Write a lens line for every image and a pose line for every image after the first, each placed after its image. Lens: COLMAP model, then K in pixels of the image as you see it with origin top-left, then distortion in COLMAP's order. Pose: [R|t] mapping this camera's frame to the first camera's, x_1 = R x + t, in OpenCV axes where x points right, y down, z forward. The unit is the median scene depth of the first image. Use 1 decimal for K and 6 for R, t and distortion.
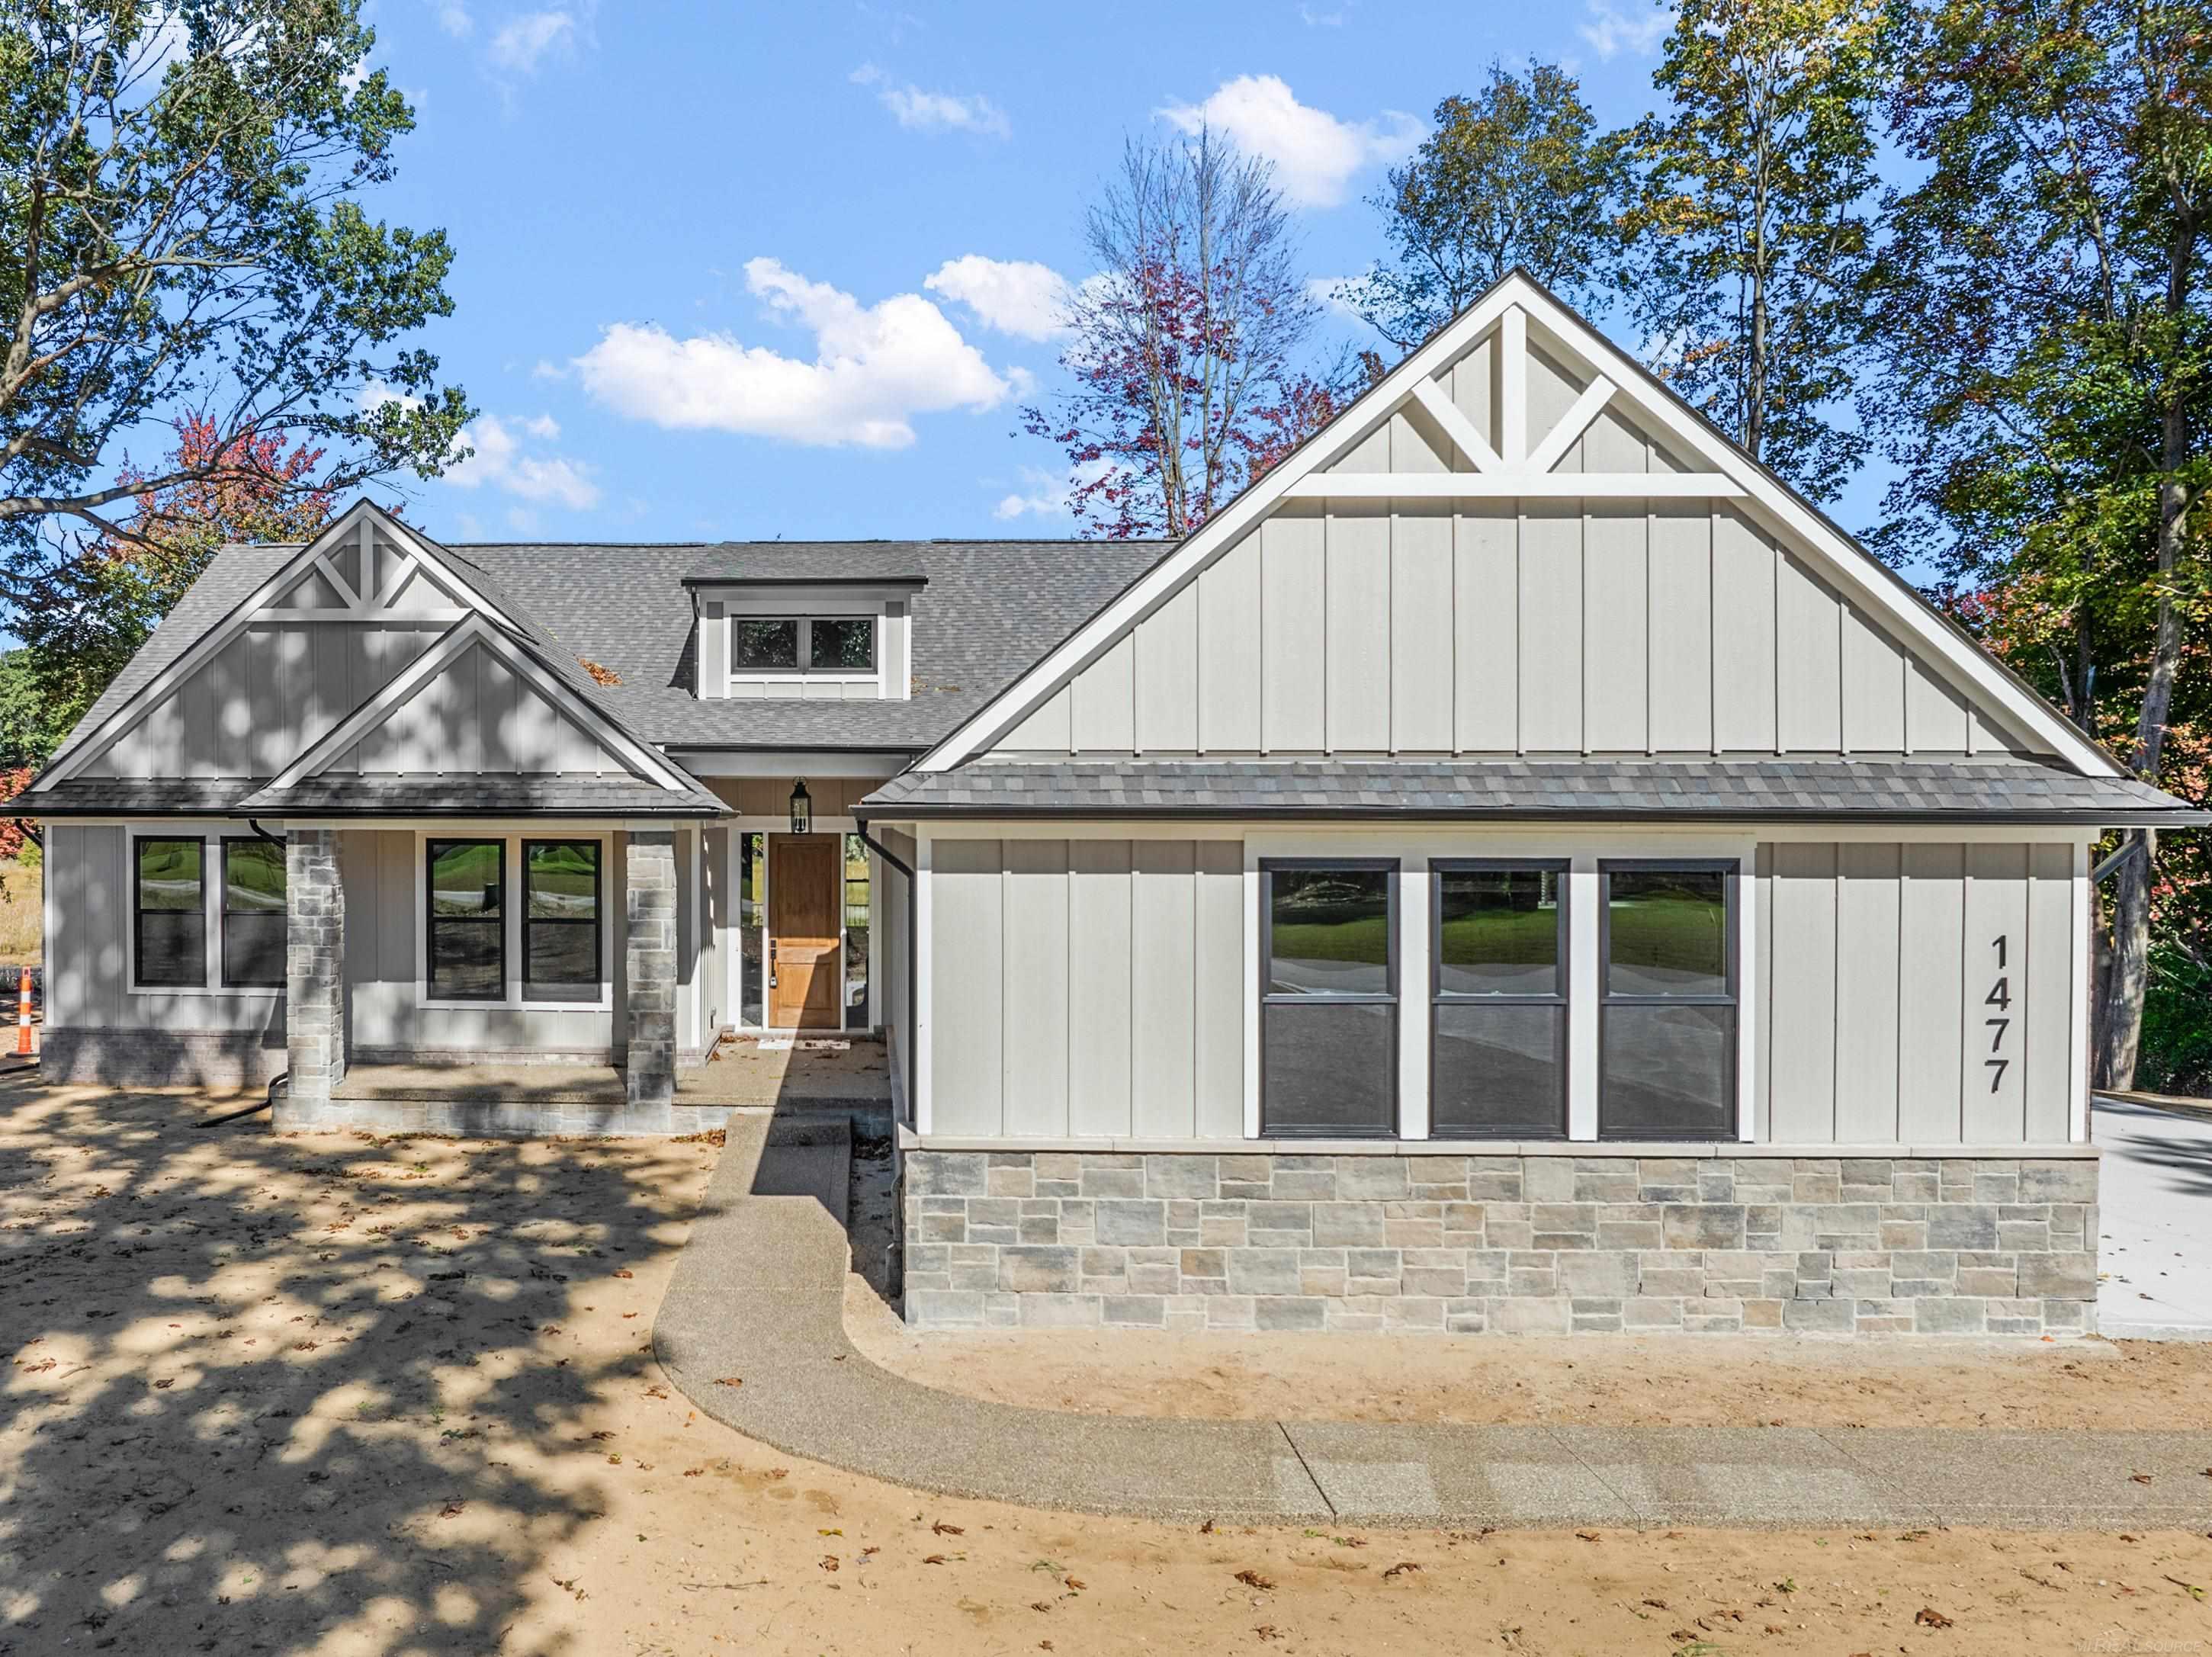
lens RADIAL K [[1577.4, 0, 1106.0], [0, 1577.4, 828.5], [0, 0, 1]] dist [-0.016010, -0.028288]
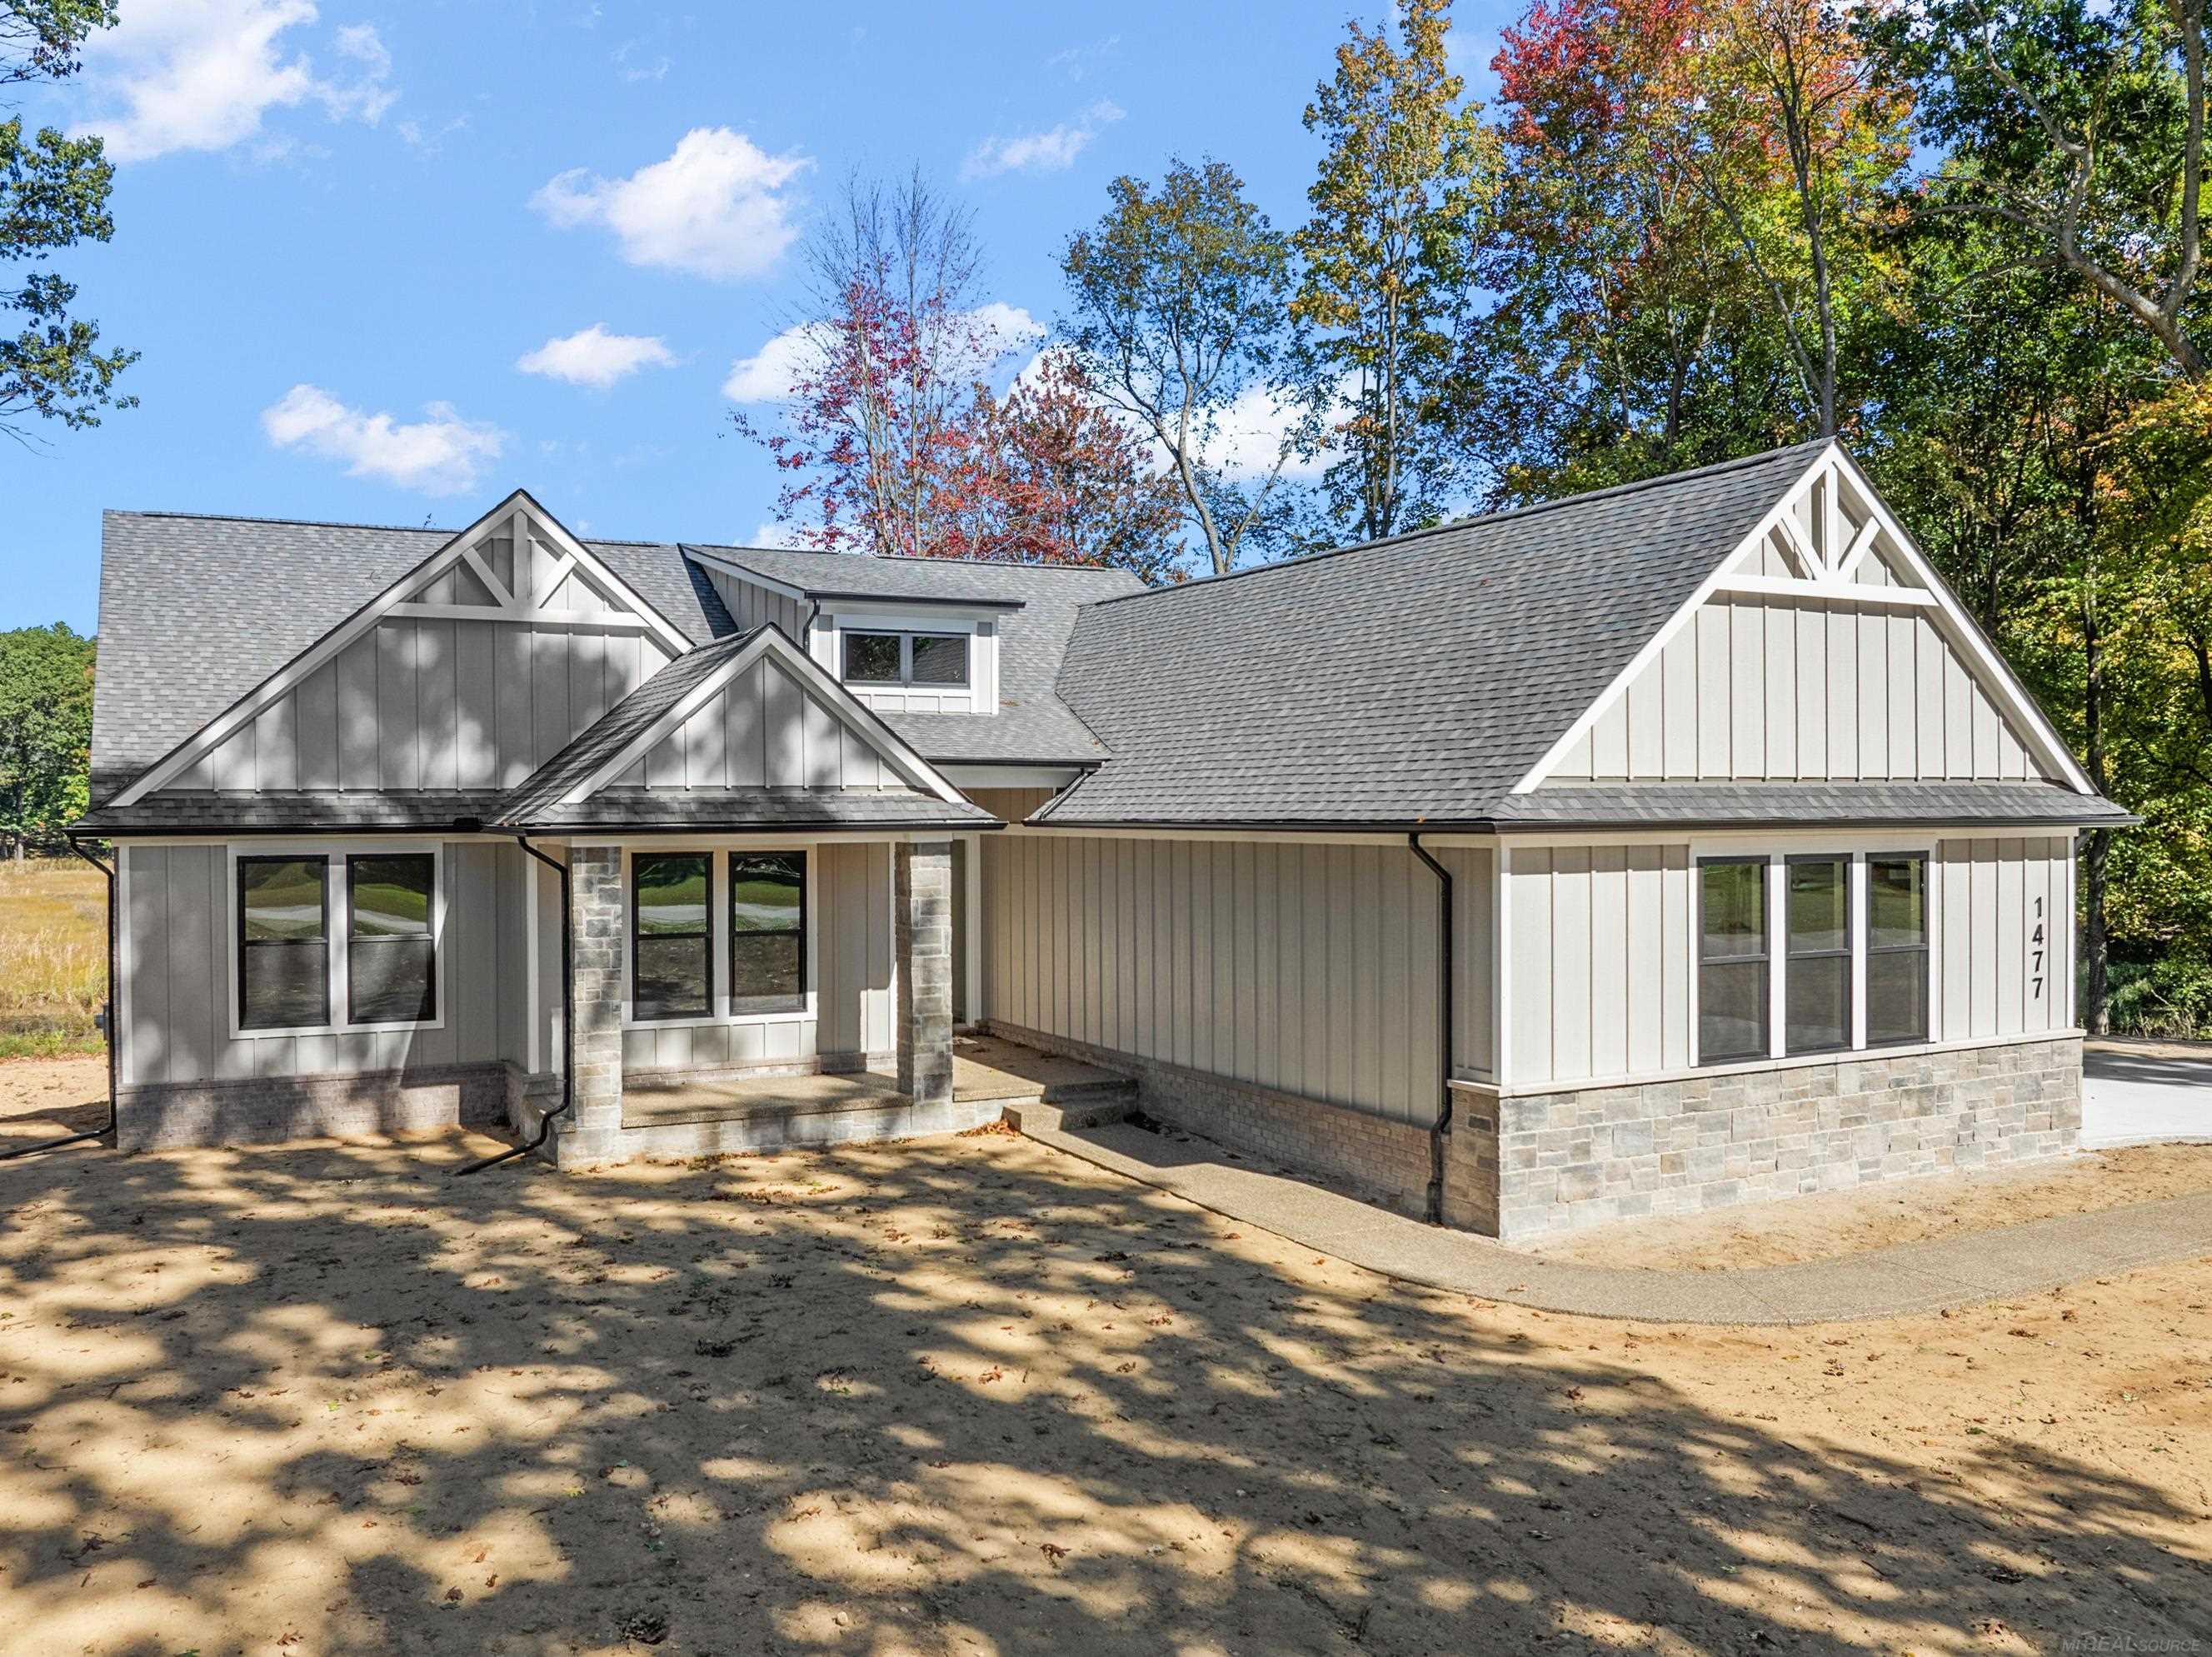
lens RADIAL K [[1551.0, 0, 1092.3], [0, 1551.0, 825.6], [0, 0, 1]] dist [-0.037609, 0.002200]
pose [[0.901953, -0.011796, 0.431674, -0.927085], [0.010007, 0.999929, 0.006415, -0.021737], [-0.431719, -0.001466, 0.902007, 0.040288]]
